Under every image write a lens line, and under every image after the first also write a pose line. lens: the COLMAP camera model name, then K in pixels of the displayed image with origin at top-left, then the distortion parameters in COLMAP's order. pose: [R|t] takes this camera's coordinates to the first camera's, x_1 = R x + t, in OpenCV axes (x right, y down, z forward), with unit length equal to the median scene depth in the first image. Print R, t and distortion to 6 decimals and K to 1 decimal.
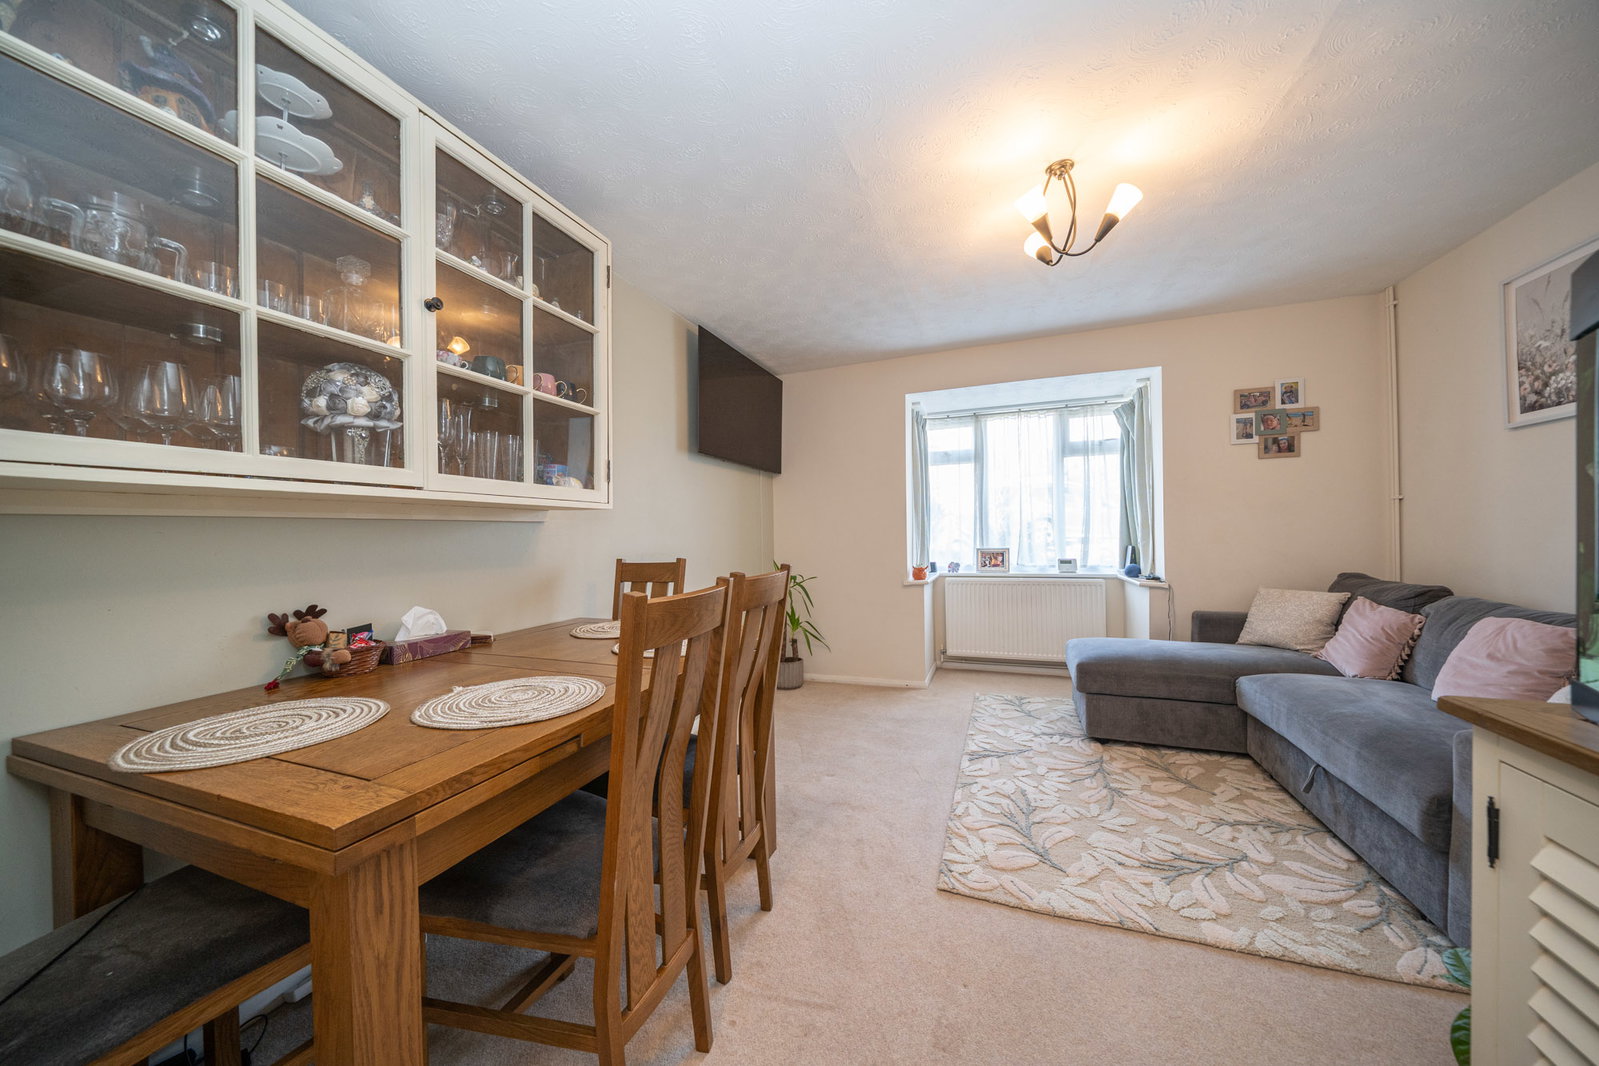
lens RADIAL K [[559.1, 0, 799.5], [0, 559.1, 533.0], [0, 0, 1]] dist [-0.000054, -0.000003]
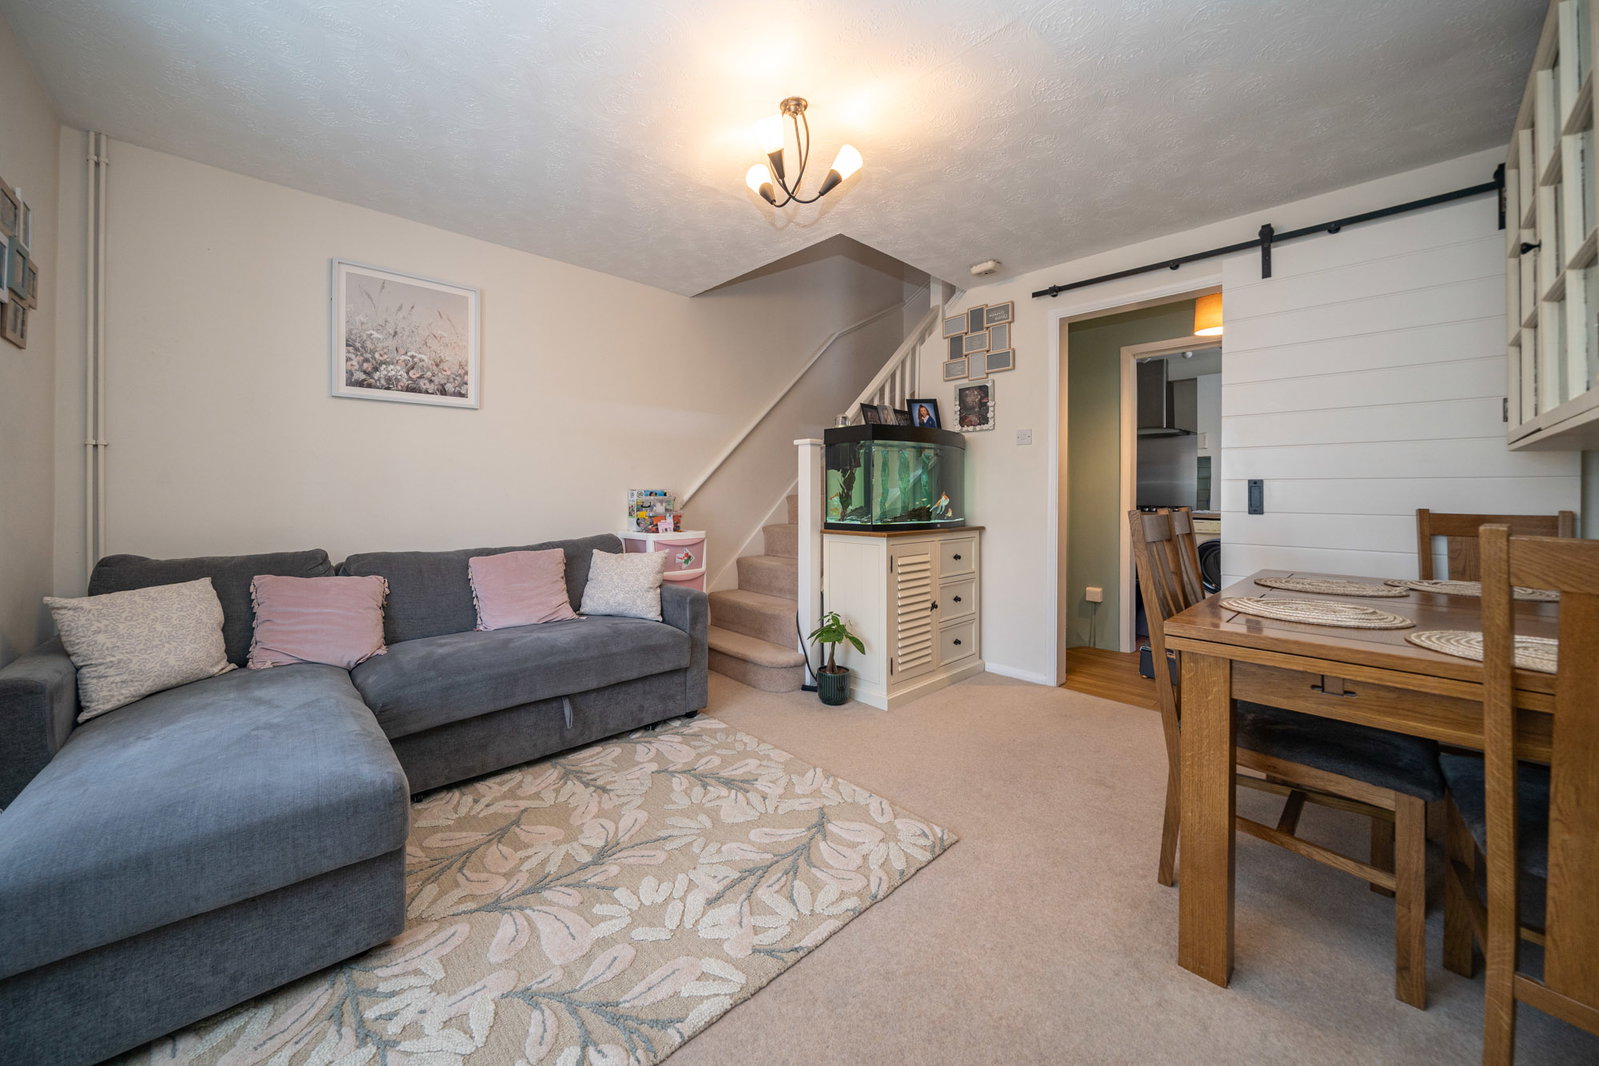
lens RADIAL K [[574.9, 0, 733.1], [0, 574.9, 494.2], [0, 0, 1]] dist [-0.000229, -0.000015]
pose [[-0.869482, 0.012358, 0.493810, 0.064297], [0.008570, 0.999914, -0.009935, 0.020484], [-0.493890, -0.004406, -0.869513, 1.645160]]
